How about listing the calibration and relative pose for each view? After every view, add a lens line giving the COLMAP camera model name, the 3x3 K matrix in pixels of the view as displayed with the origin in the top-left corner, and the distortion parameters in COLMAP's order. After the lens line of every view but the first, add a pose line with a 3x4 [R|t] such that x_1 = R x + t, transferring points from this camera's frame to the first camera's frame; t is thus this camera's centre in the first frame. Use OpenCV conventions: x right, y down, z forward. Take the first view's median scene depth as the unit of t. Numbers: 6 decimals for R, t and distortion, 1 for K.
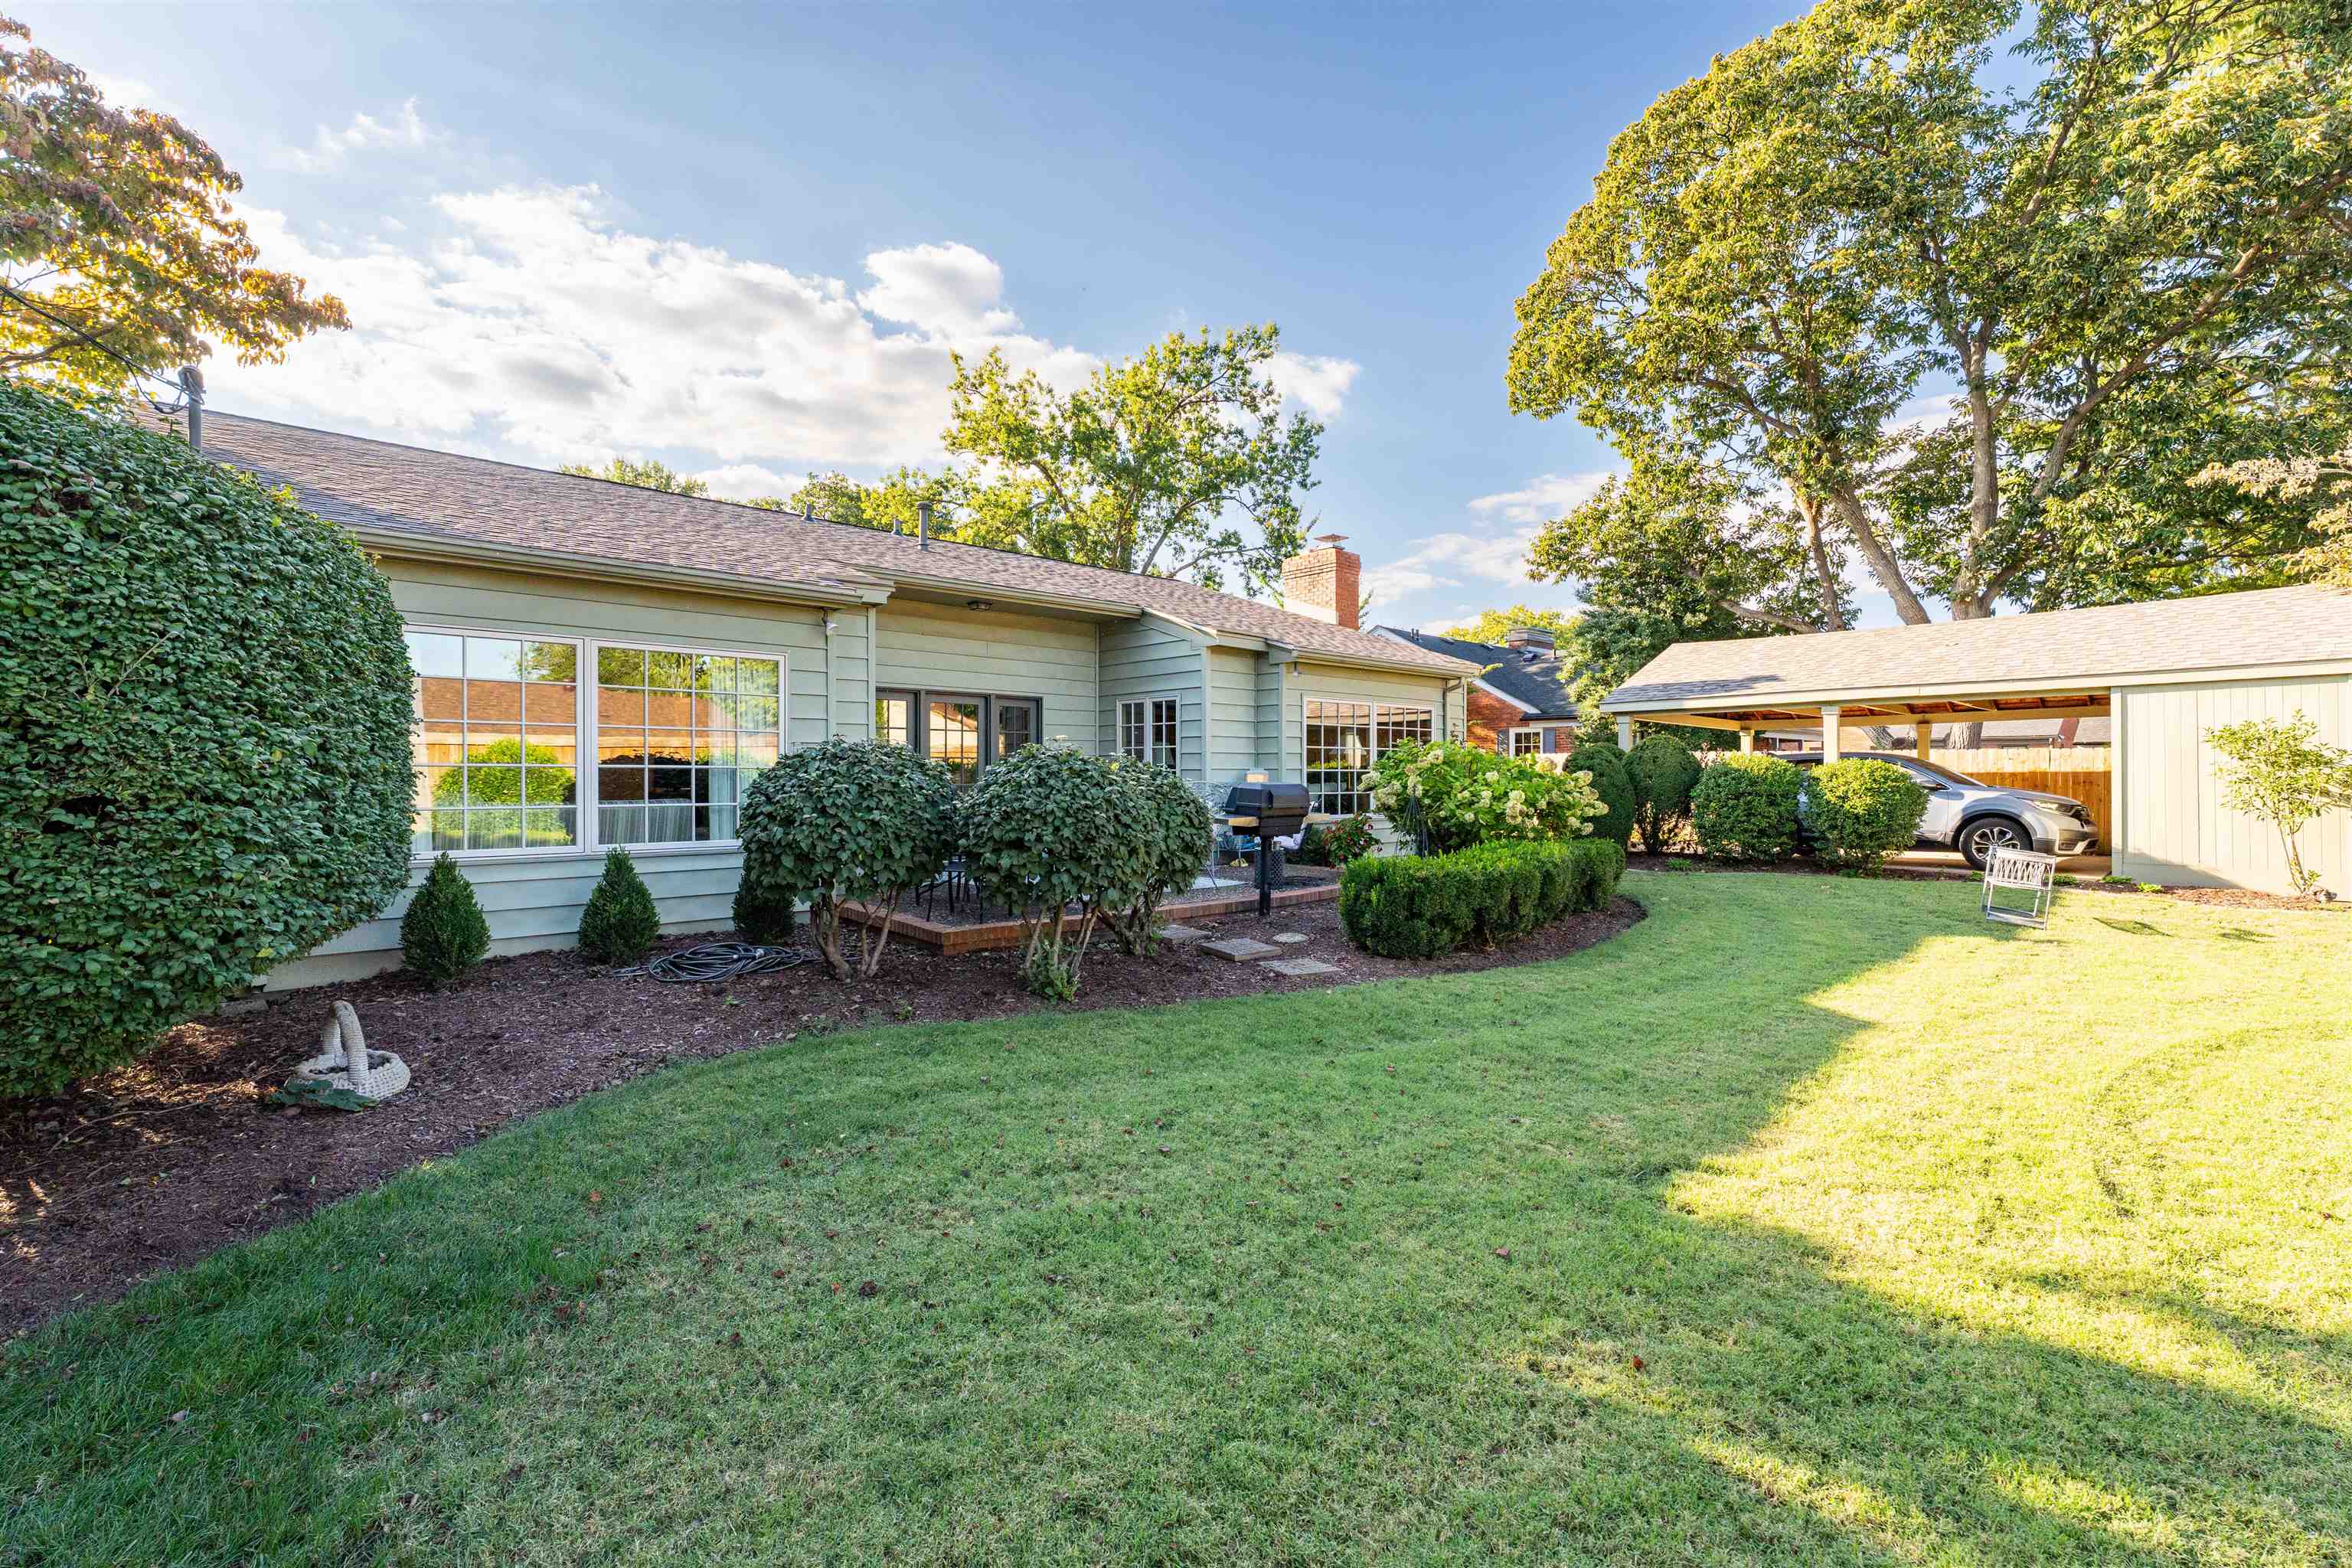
lens RADIAL K [[1056.9, 0, 1175.3], [0, 1056.9, 772.8], [0, 0, 1]] dist [0.041427, 0.000460]
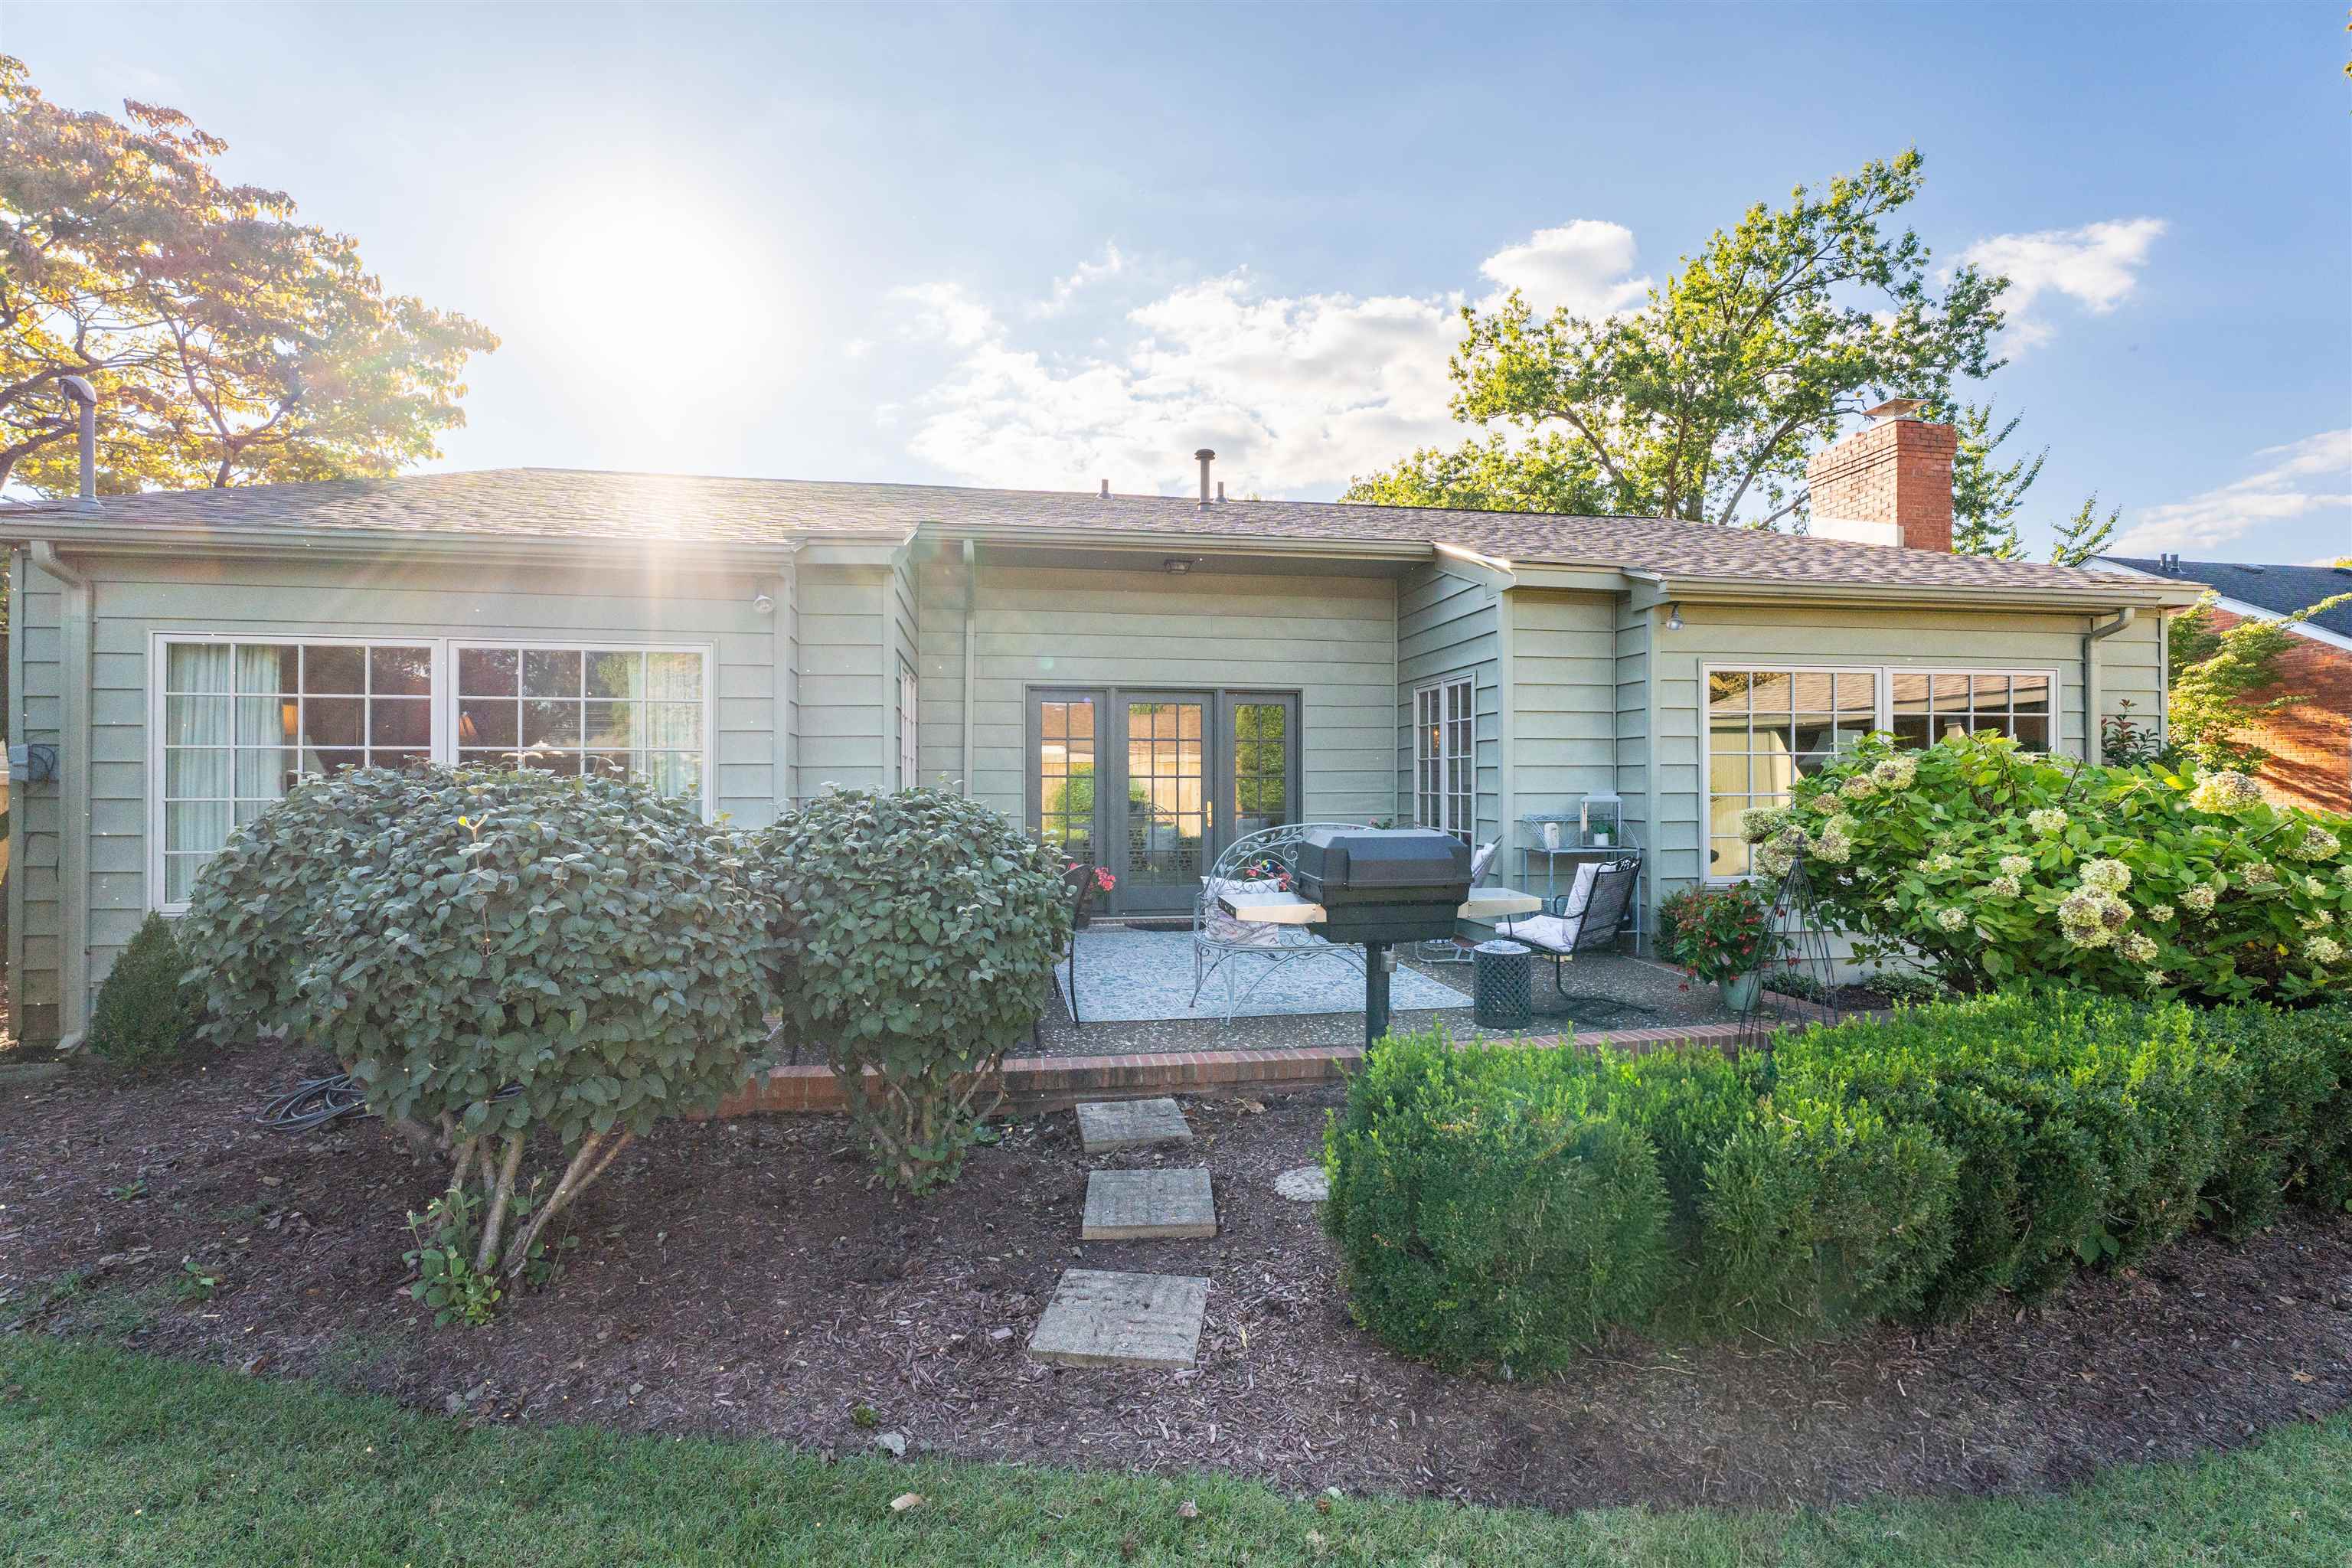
lens RADIAL K [[1054.3, 0, 1176.0], [0, 1054.3, 784.0], [0, 0, 1]] dist [0.037944, -0.015302]
pose [[0.840515, -0.000578, -0.541787, 0.065203], [0.002635, 0.999992, 0.003020, -0.003549], [0.541781, -0.003966, 0.840510, 0.125986]]
